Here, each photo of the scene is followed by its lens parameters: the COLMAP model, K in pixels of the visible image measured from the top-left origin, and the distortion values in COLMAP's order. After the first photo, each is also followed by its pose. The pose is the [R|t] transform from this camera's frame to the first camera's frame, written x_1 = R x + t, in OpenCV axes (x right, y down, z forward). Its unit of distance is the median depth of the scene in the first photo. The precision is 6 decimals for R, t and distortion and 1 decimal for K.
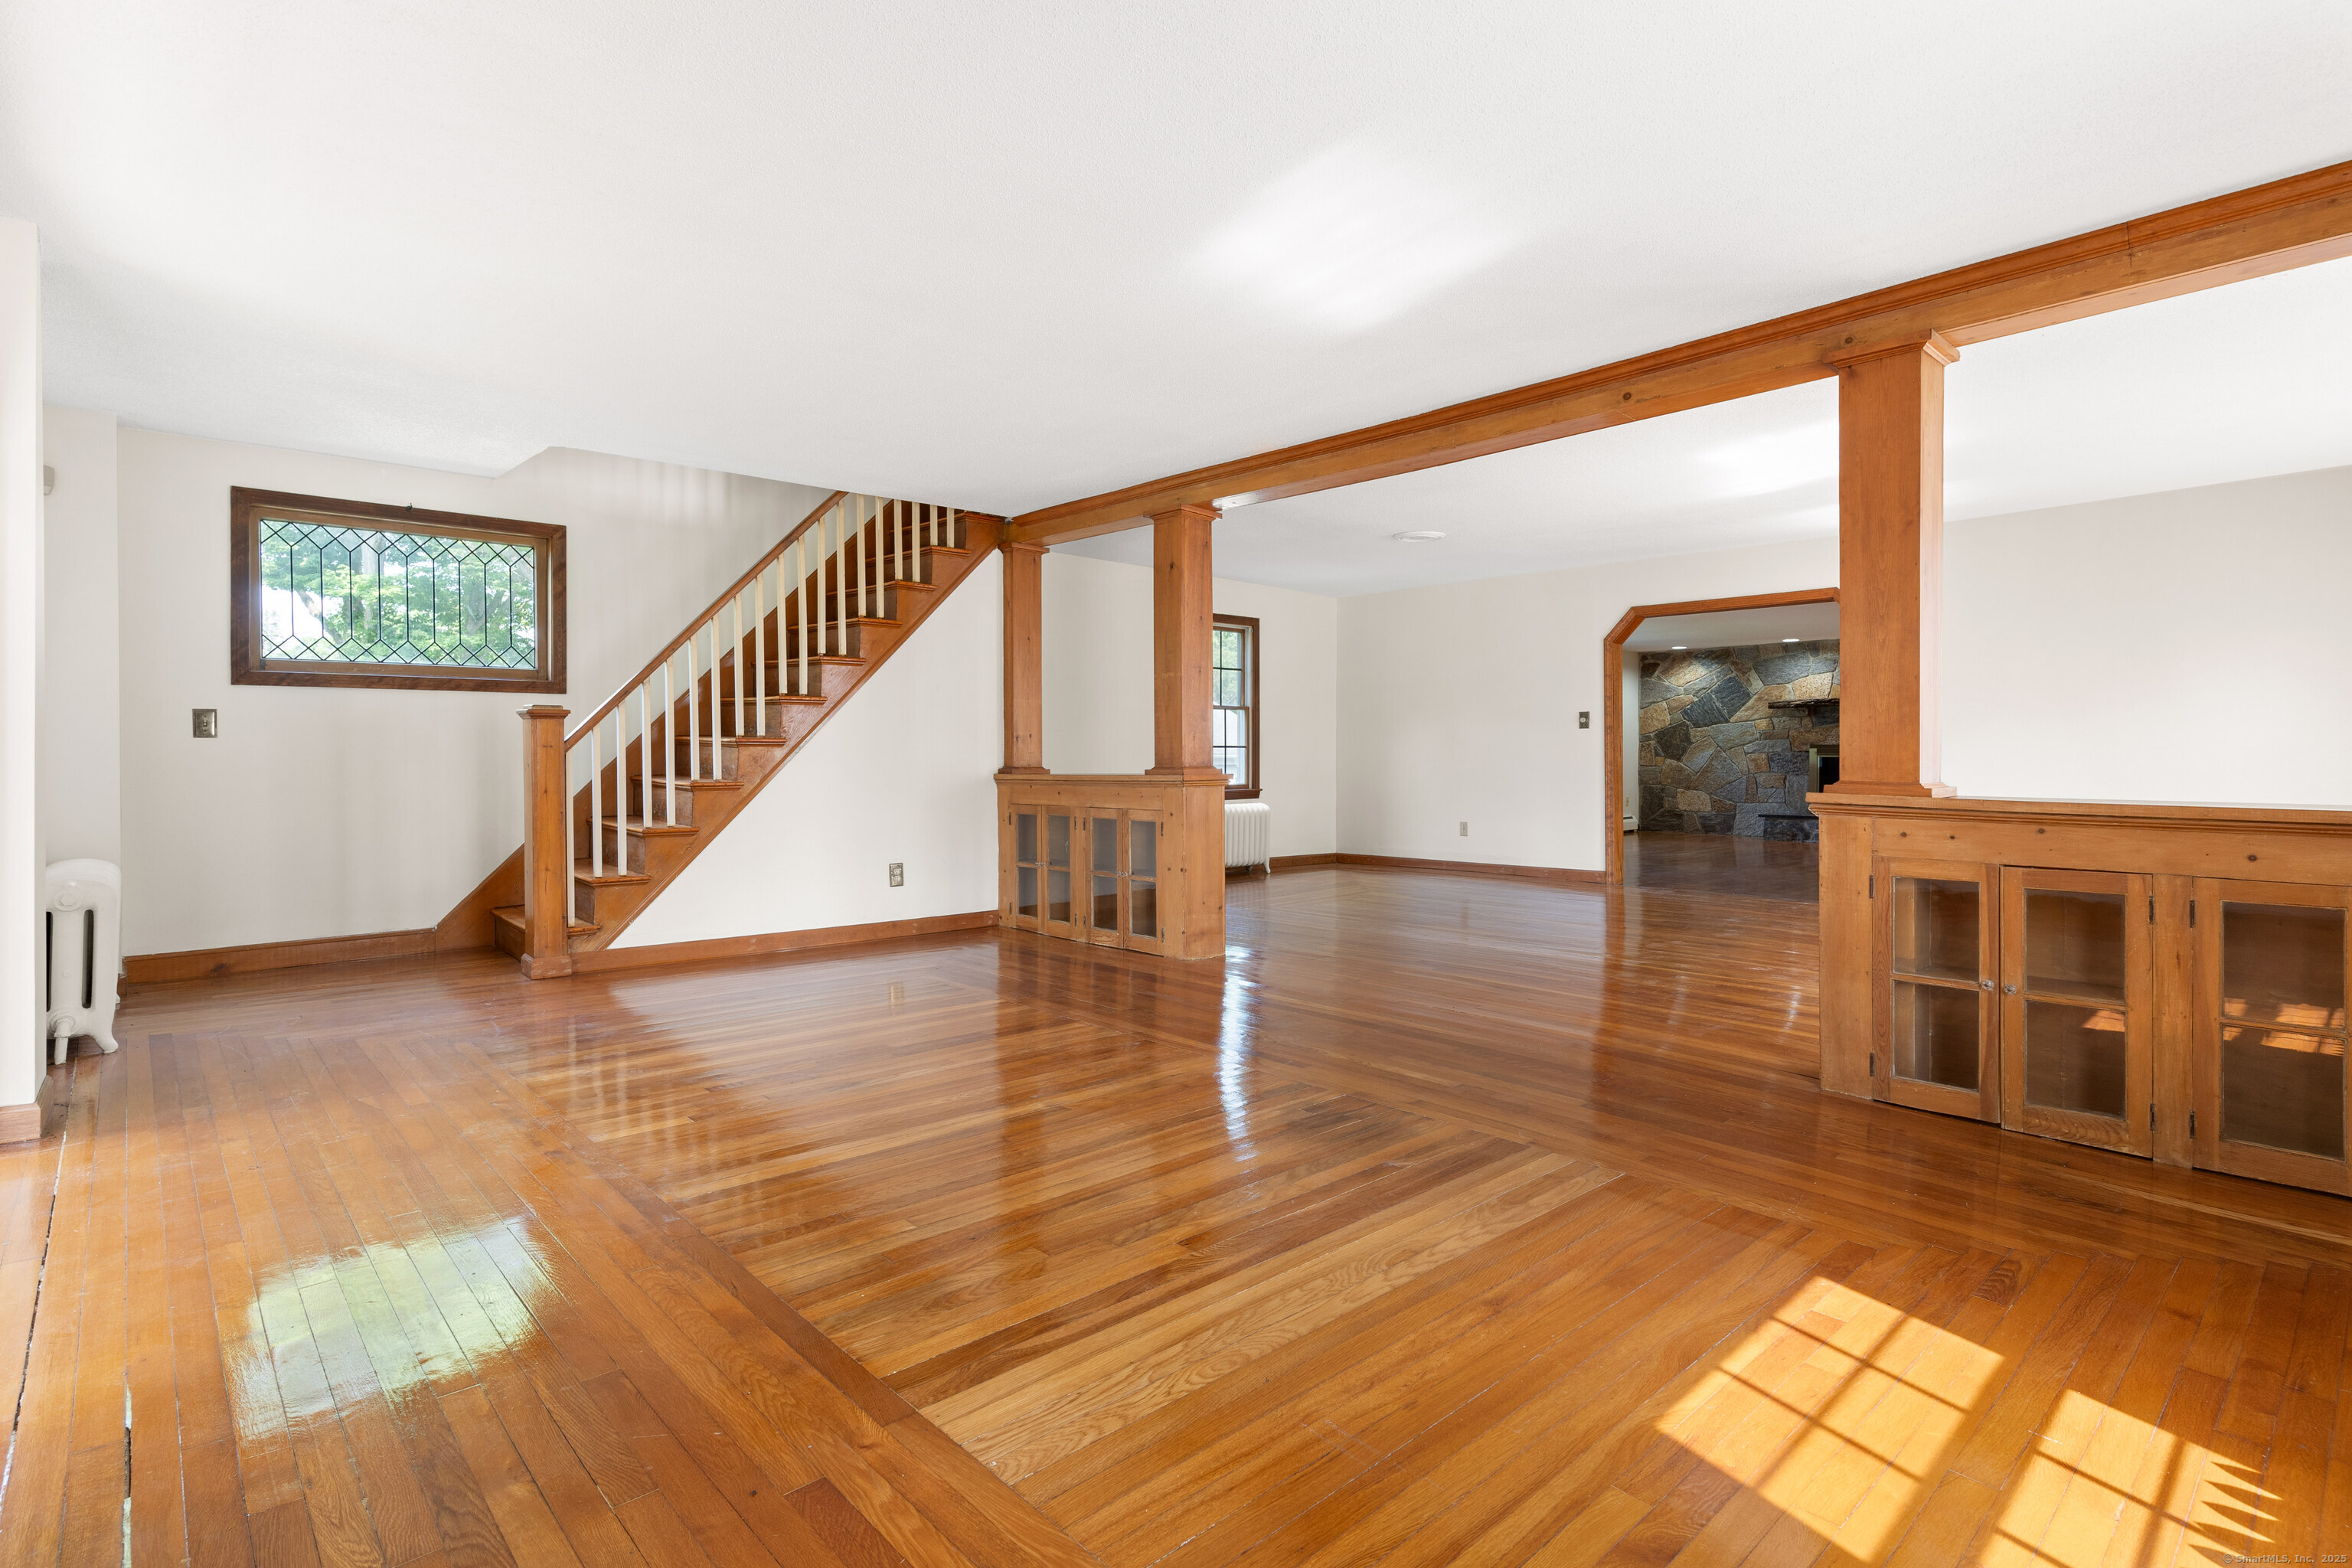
lens RADIAL K [[1123.0, 0, 1176.0], [0, 1123.0, 784.0], [0, 0, 1]] dist [0.001035, 0.000144]
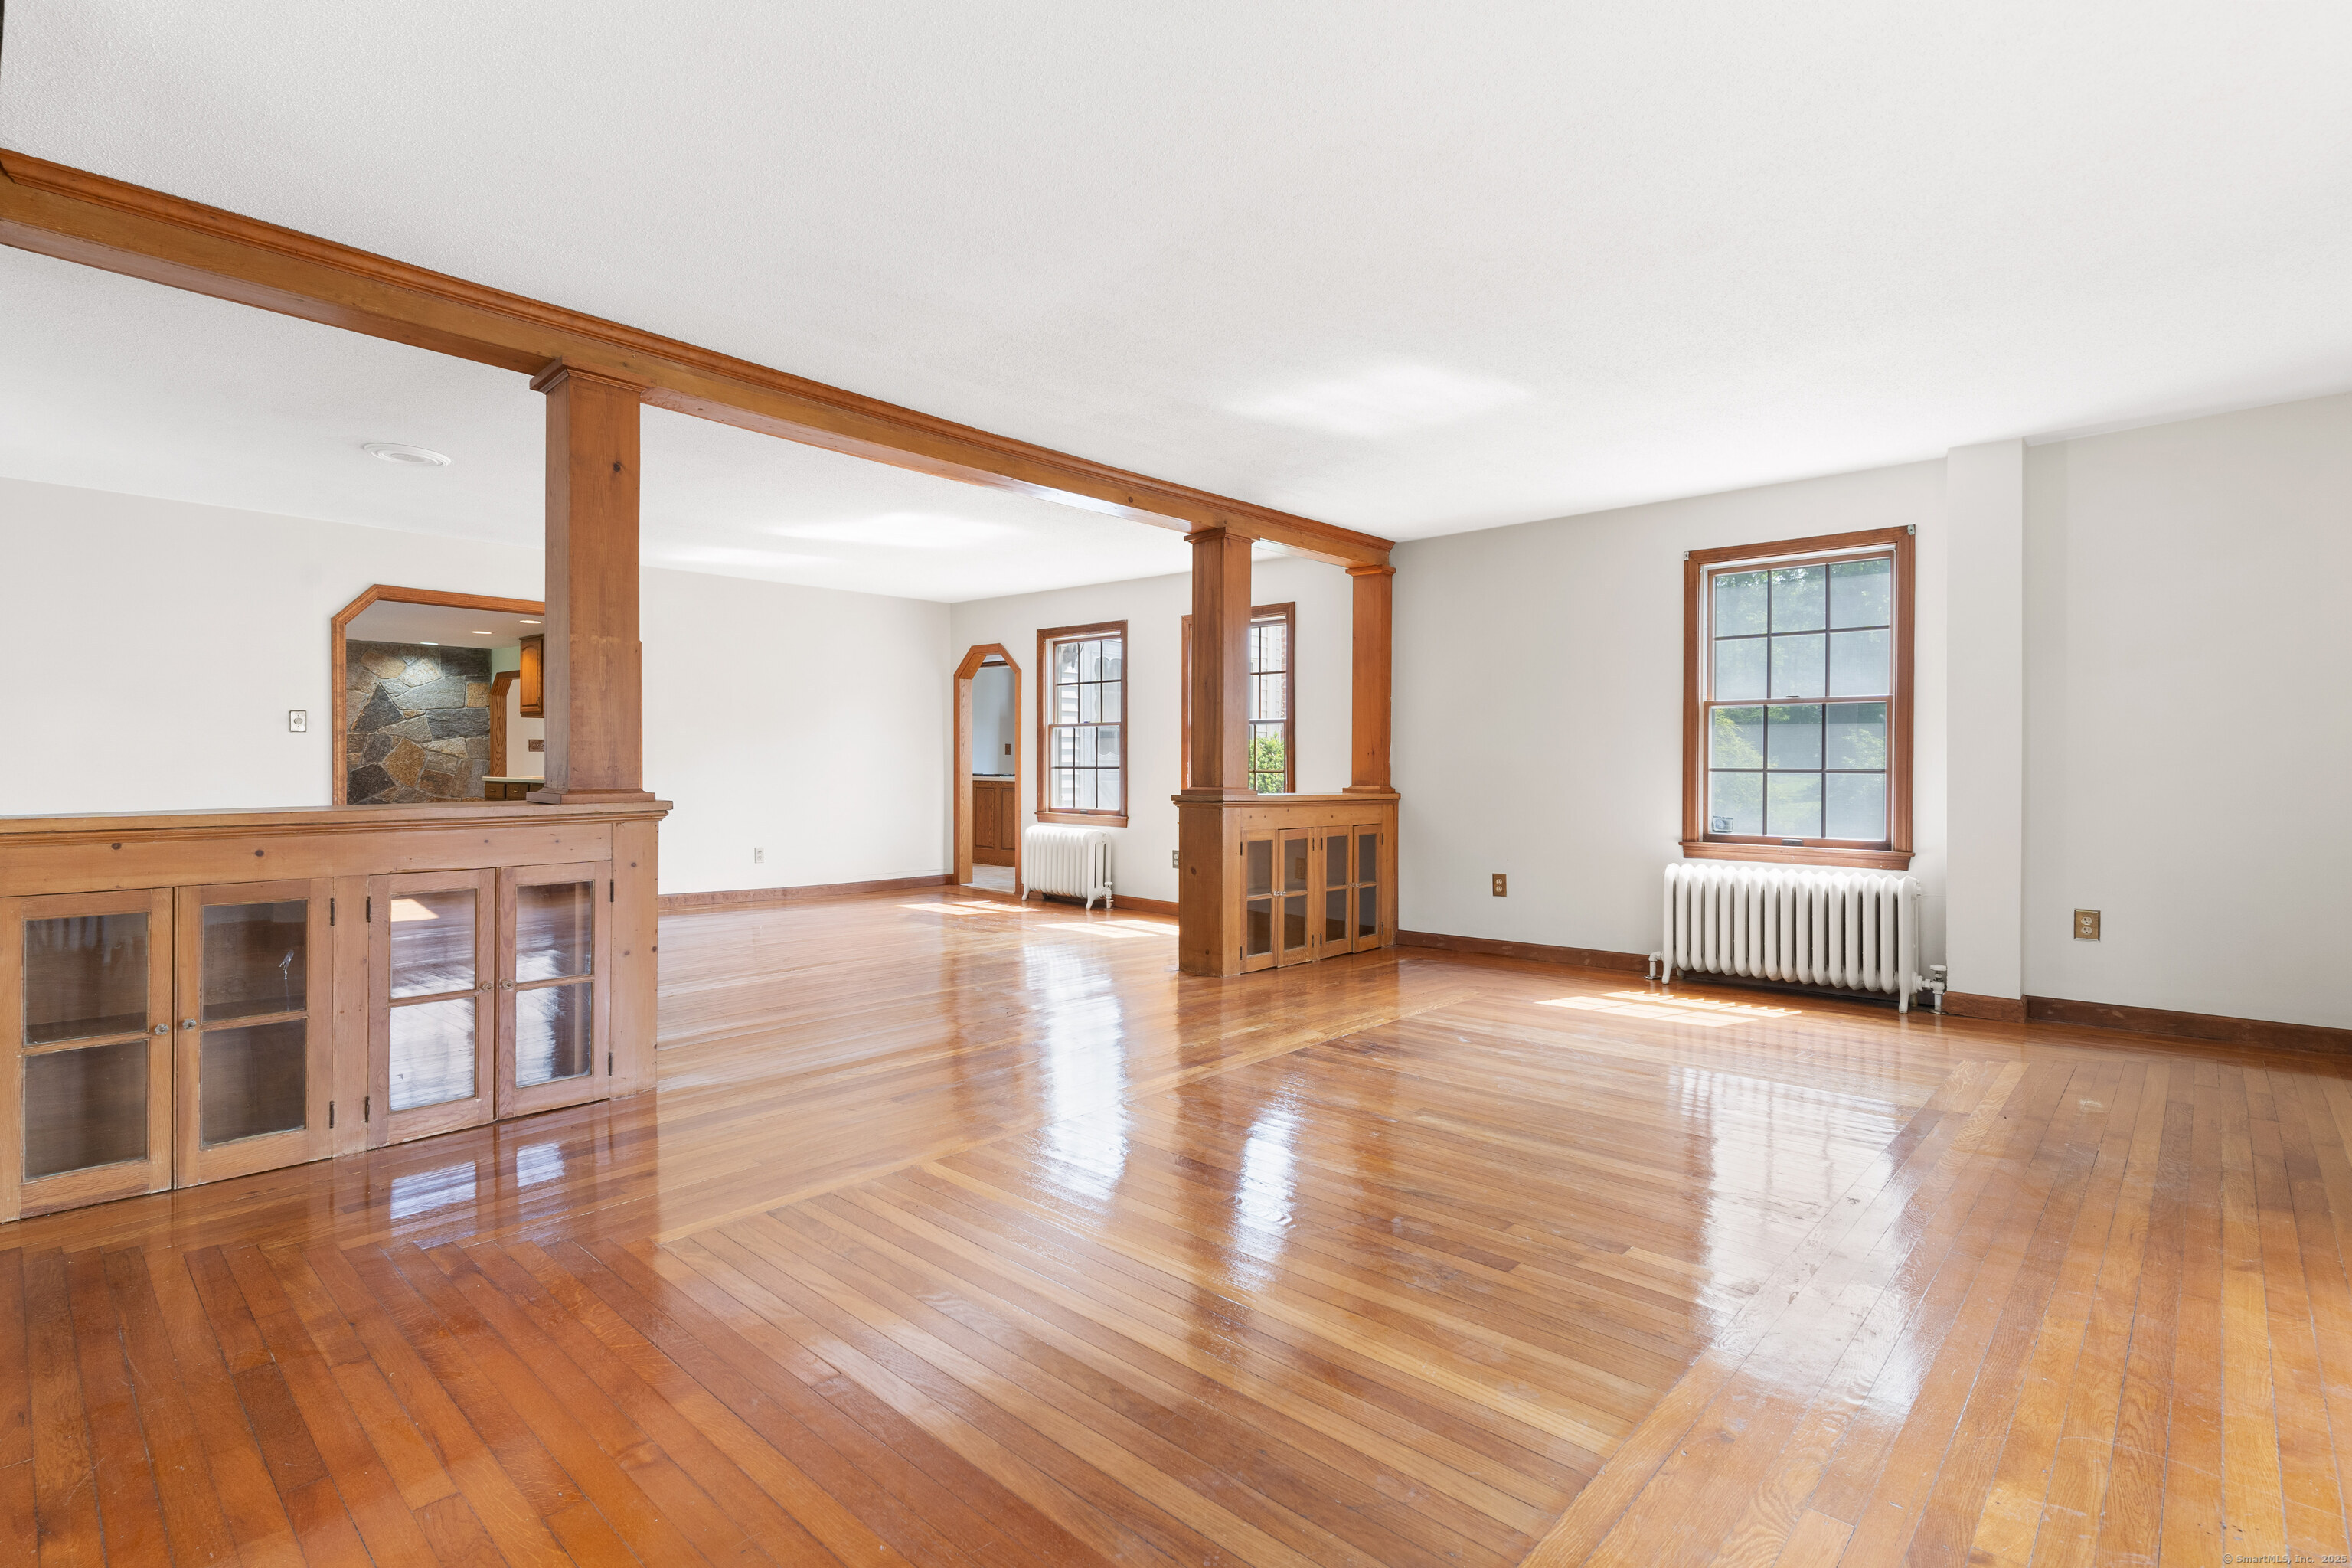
lens RADIAL K [[1123.0, 0, 1176.0], [0, 1123.0, 784.0], [0, 0, 1]] dist [0.001035, 0.000144]
pose [[-0.076989, -0.011001, 0.996971, -0.365724], [0.023704, 0.999636, 0.012861, -0.010403], [-0.996750, 0.024622, -0.076700, 0.417511]]
